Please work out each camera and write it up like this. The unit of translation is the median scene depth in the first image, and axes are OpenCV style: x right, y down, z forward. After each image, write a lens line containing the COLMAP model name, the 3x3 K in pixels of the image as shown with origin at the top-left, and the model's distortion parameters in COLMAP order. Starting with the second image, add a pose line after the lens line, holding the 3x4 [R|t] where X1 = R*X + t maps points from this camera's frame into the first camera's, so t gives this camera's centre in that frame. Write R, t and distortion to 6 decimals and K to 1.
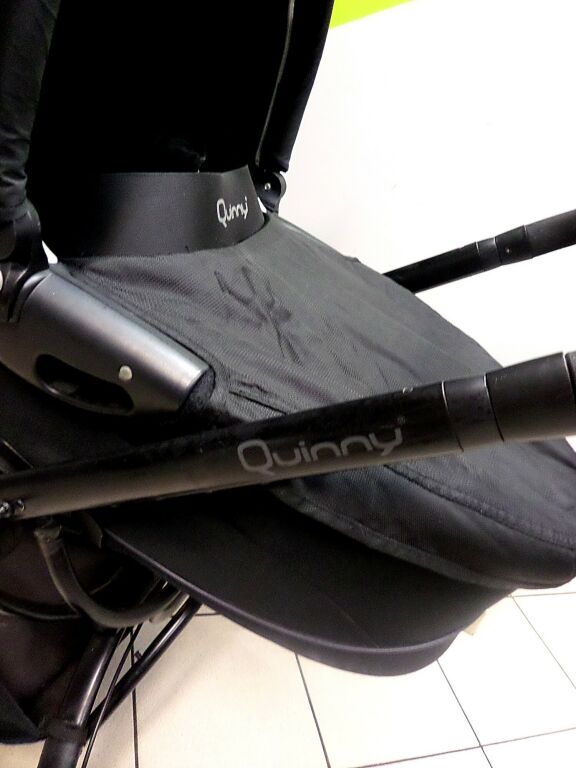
lens RADIAL K [[541.8, 0, 288.0], [0, 541.8, 384.0], [0, 0, 1]] dist [0.001201, 0.004800]
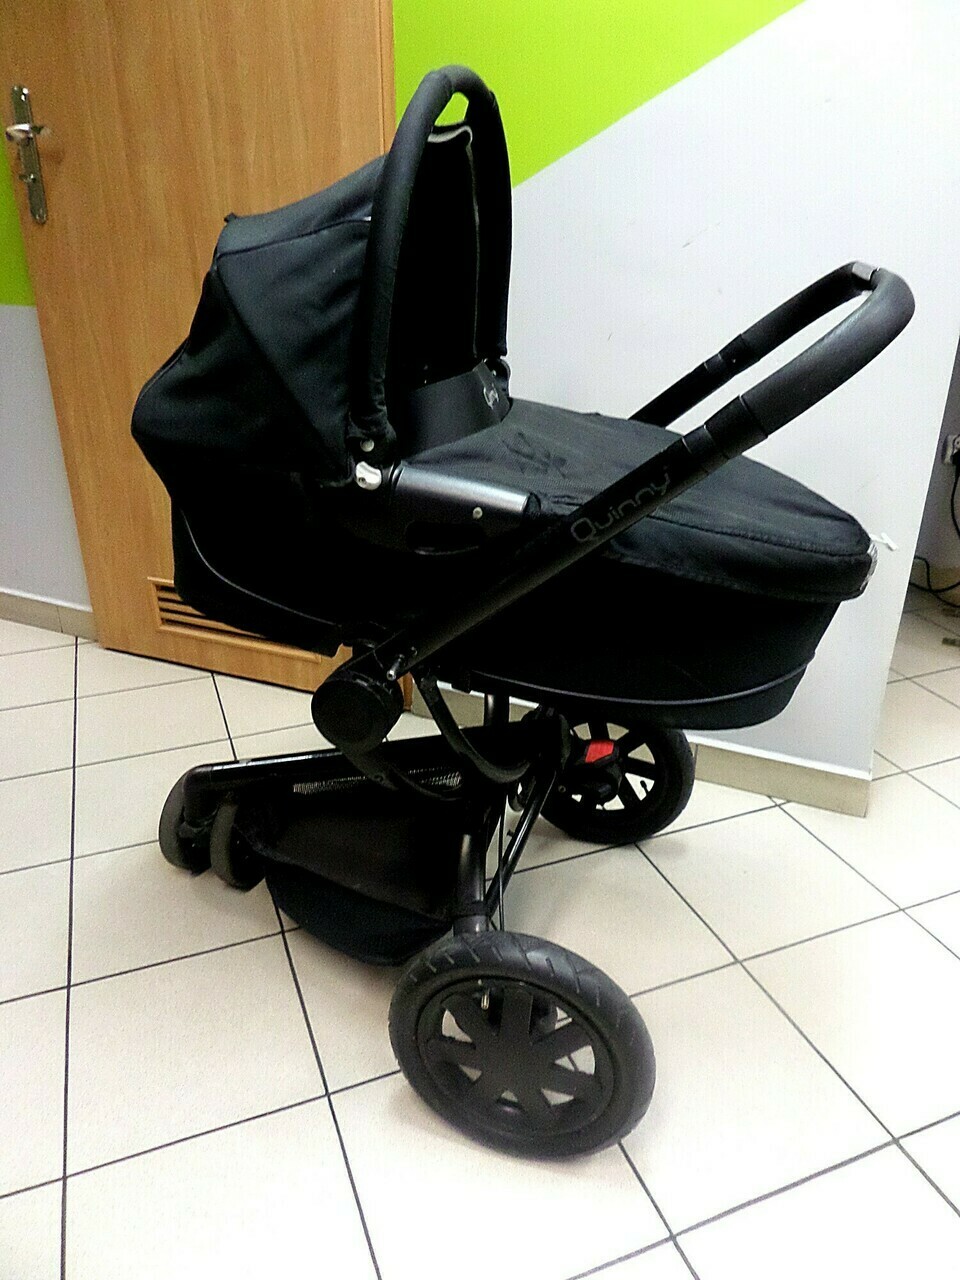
lens RADIAL K [[903.0, 0, 480.0], [0, 903.0, 640.0], [0, 0, 1]] dist [0.001201, 0.004800]
pose [[0.956036, -0.291303, -0.033725, -0.303150], [0.288314, 0.954721, -0.073372, 0.469532], [0.053572, 0.060423, 0.996734, -1.344931]]
